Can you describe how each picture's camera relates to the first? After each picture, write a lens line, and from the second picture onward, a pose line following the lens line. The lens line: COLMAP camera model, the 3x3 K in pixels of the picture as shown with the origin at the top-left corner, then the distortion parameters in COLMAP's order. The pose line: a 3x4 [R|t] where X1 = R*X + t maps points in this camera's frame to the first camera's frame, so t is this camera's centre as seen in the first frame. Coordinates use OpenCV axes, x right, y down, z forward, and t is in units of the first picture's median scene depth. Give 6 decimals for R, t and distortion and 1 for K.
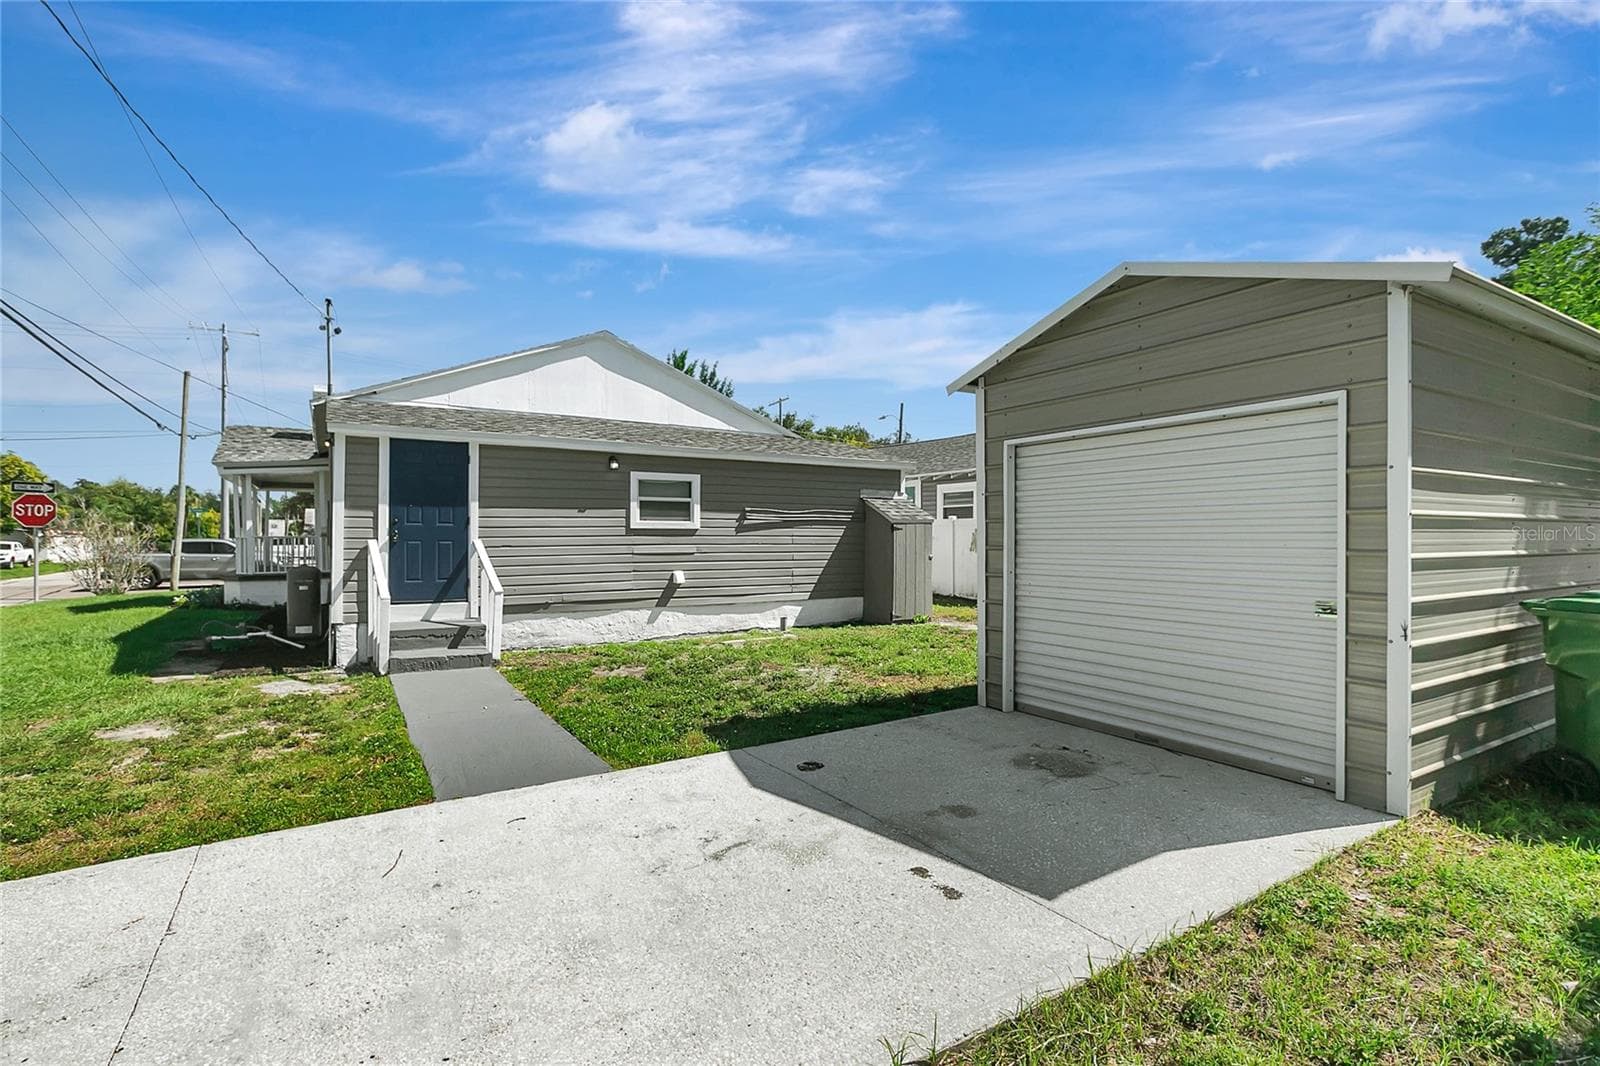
lens RADIAL K [[742.1, 0, 781.5], [0, 742.1, 532.5], [0, 0, 1]] dist [-0.007365, 0.000794]
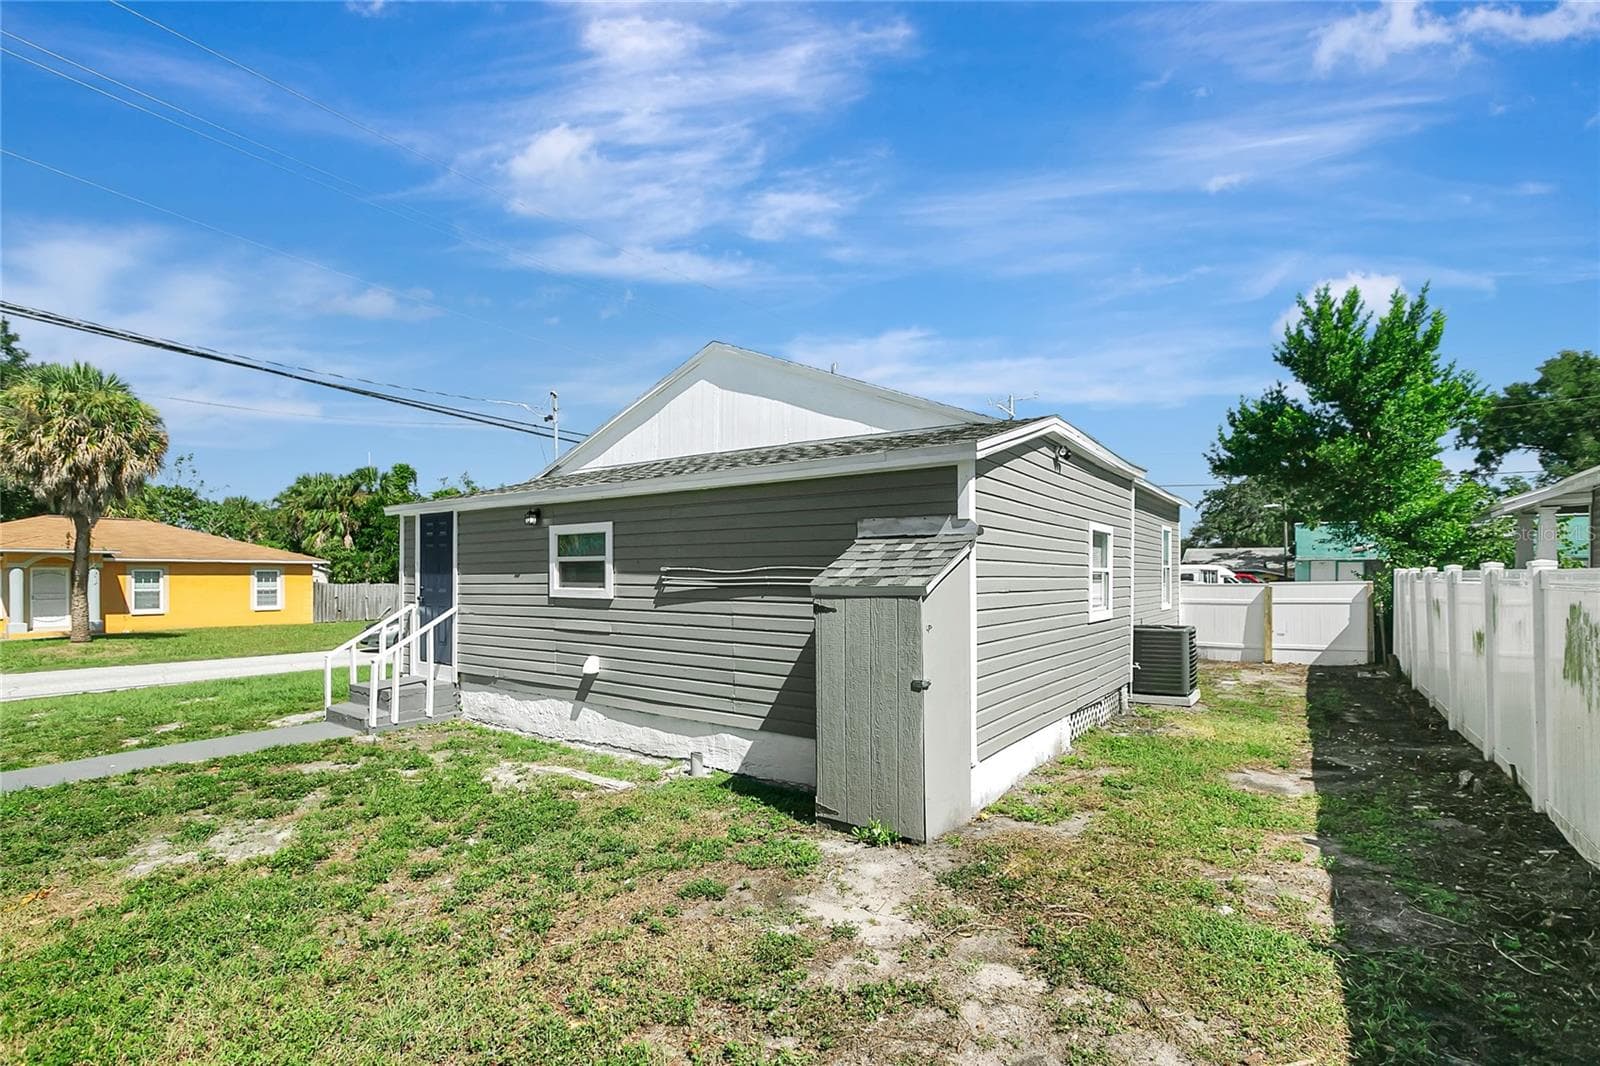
lens RADIAL K [[724.6, 0, 809.0], [0, 724.6, 581.8], [0, 0, 1]] dist [0.000519, 0.000670]
pose [[0.394170, 0.007150, -0.919010, 0.592303], [0.002762, 0.999956, 0.008965, -0.026666], [0.919033, -0.006072, 0.394133, 0.900428]]
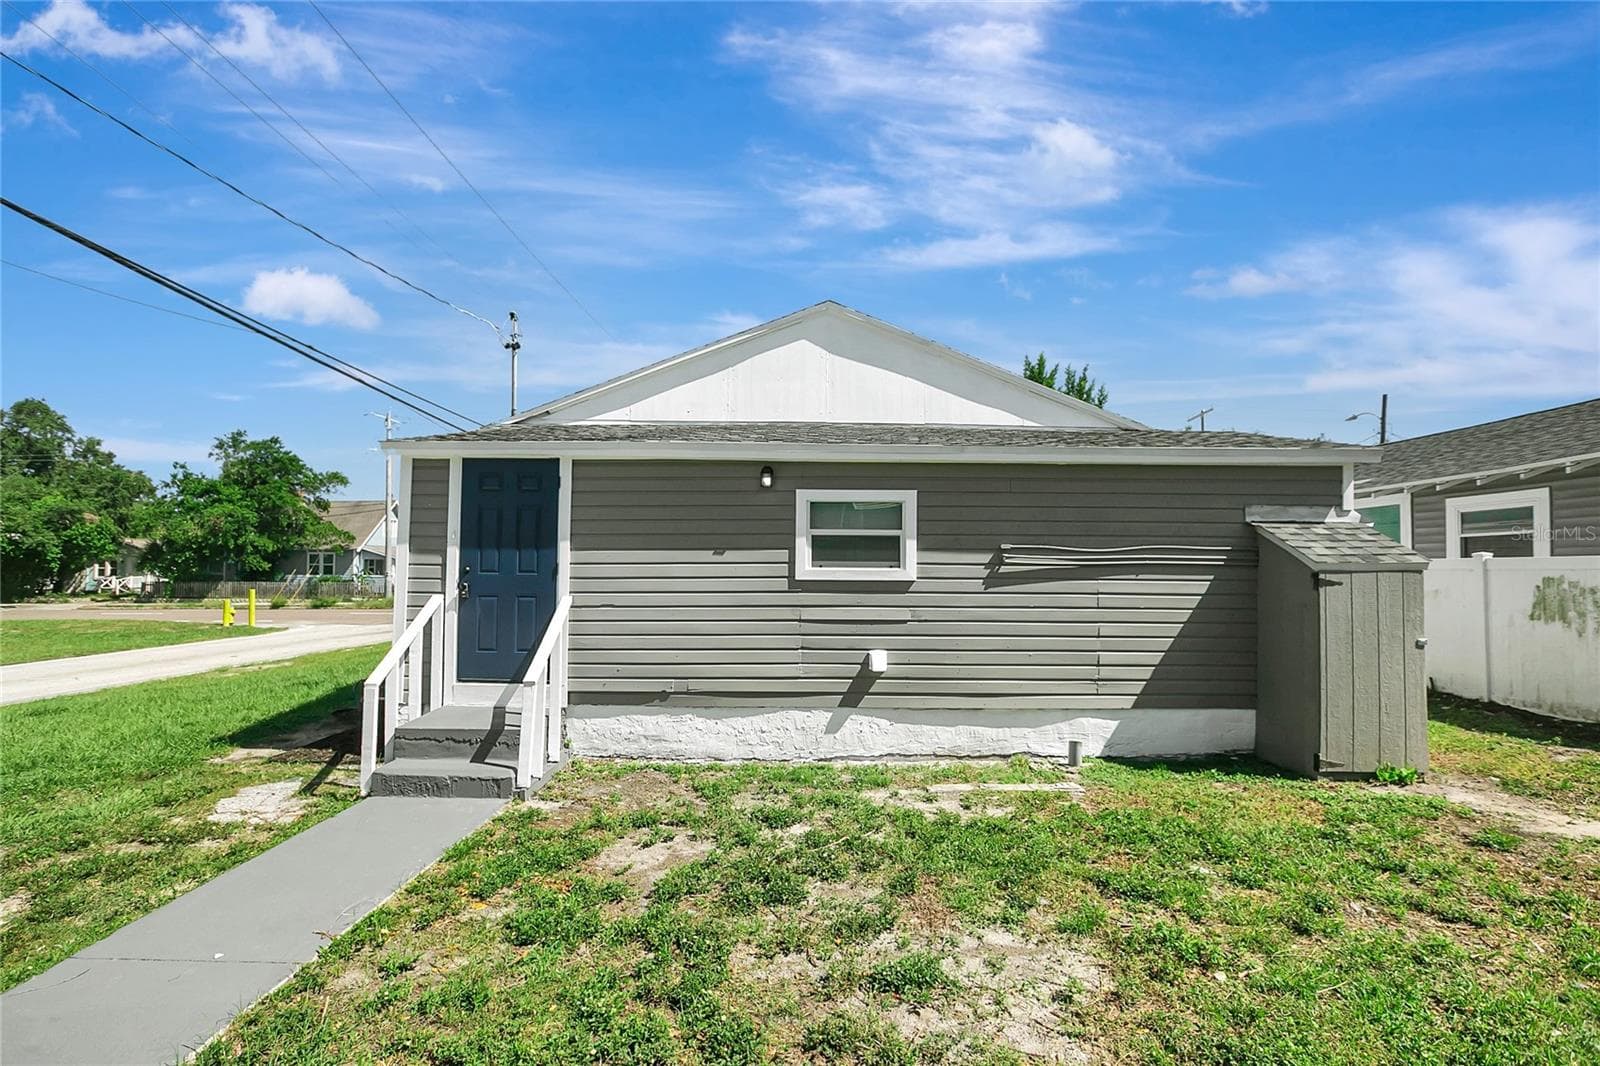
lens RADIAL K [[693.3, 0, 827.7], [0, 693.3, 543.6], [0, 0, 1]] dist [0.001227, 0.000878]
pose [[0.861849, -0.015272, -0.506934, 0.113451], [-0.002983, 0.999377, -0.035179, -0.014793], [0.507155, 0.031831, 0.861267, 0.478957]]
